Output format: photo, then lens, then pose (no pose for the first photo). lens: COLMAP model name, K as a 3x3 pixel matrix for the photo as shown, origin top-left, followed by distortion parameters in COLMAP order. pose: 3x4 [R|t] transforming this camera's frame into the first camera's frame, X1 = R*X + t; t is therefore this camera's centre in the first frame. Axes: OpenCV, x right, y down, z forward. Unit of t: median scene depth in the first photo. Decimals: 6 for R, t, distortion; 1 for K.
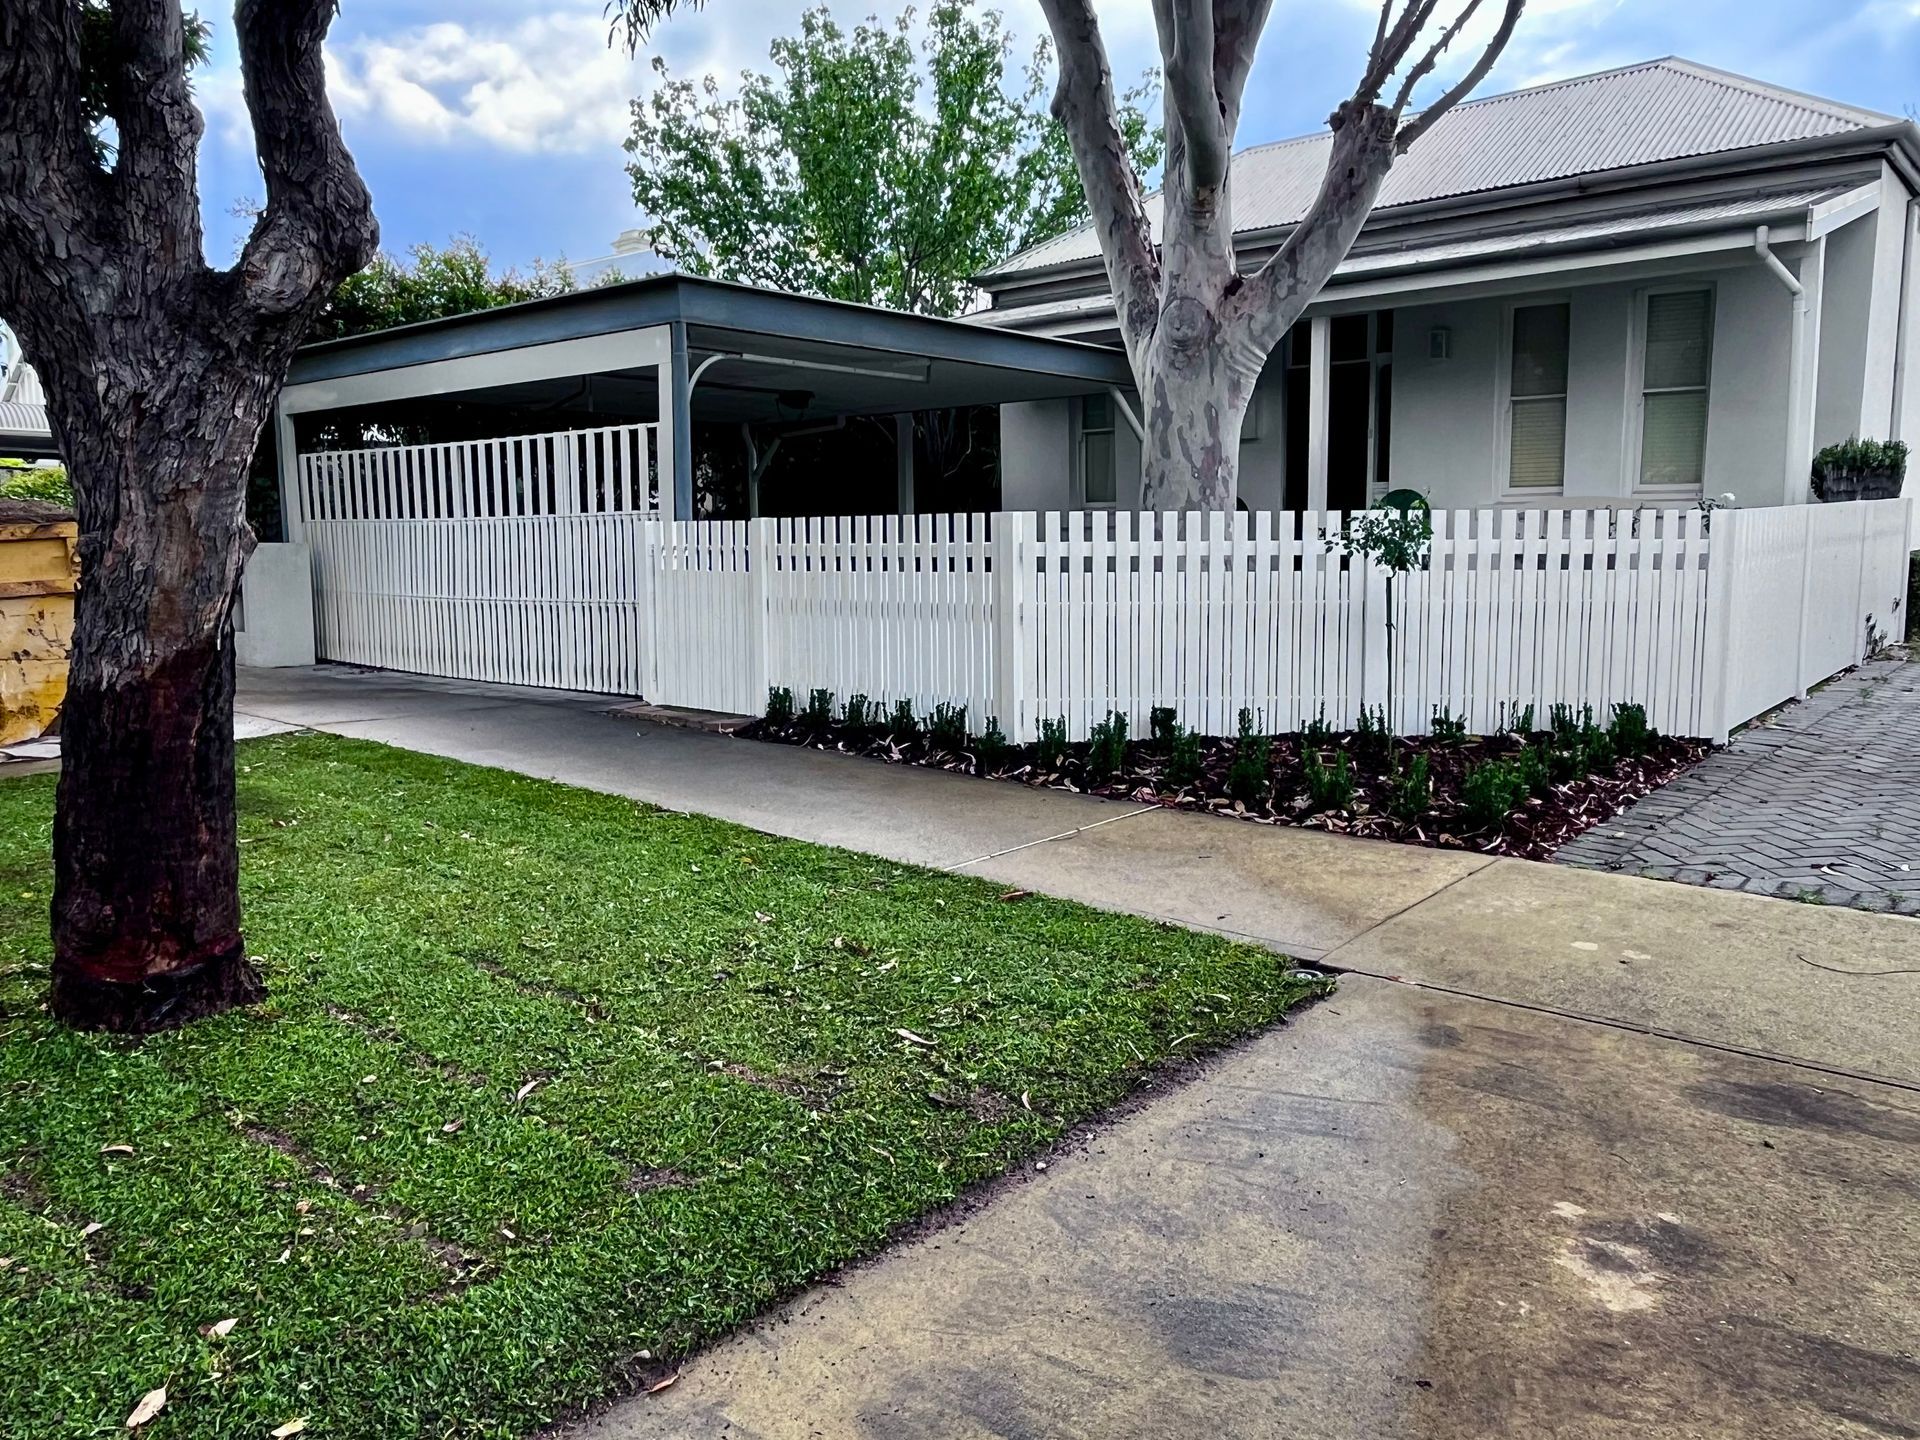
lens RADIAL K [[1421.2, 0, 967.0], [0, 1421.2, 711.9], [0, 0, 1]] dist [0.009100, 0.004243]
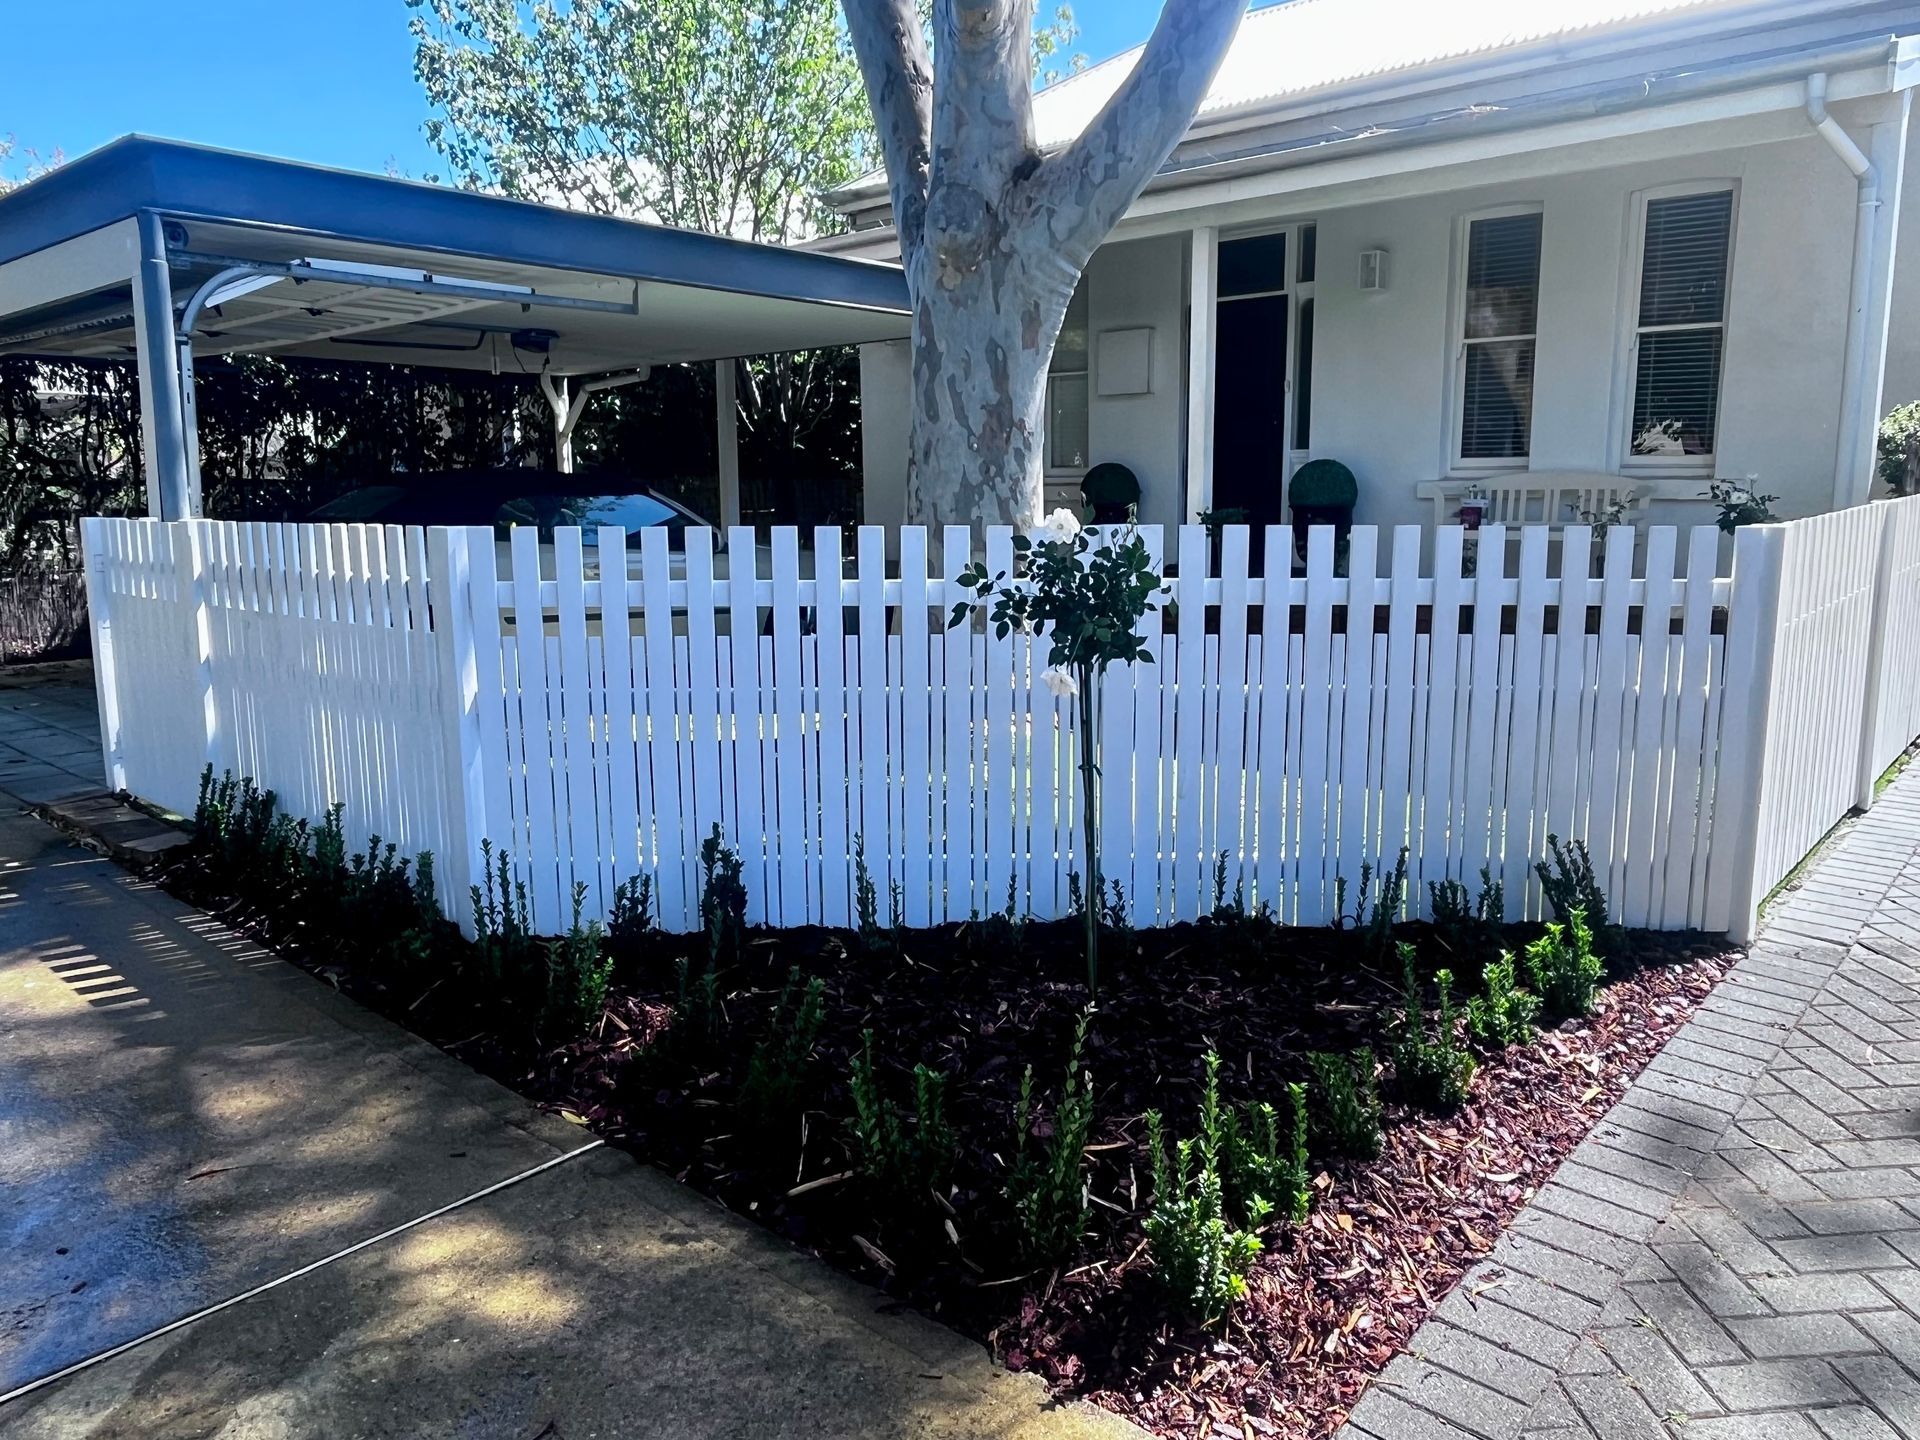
lens RADIAL K [[1320.3, 0, 962.5], [0, 1320.3, 719.6], [0, 0, 1]] dist [0.004522, -0.008075]
pose [[0.999546, 0.009590, -0.028556, 0.175557], [-0.008078, 0.998583, 0.052596, -0.067455], [0.029020, -0.052341, 0.998208, 0.351725]]
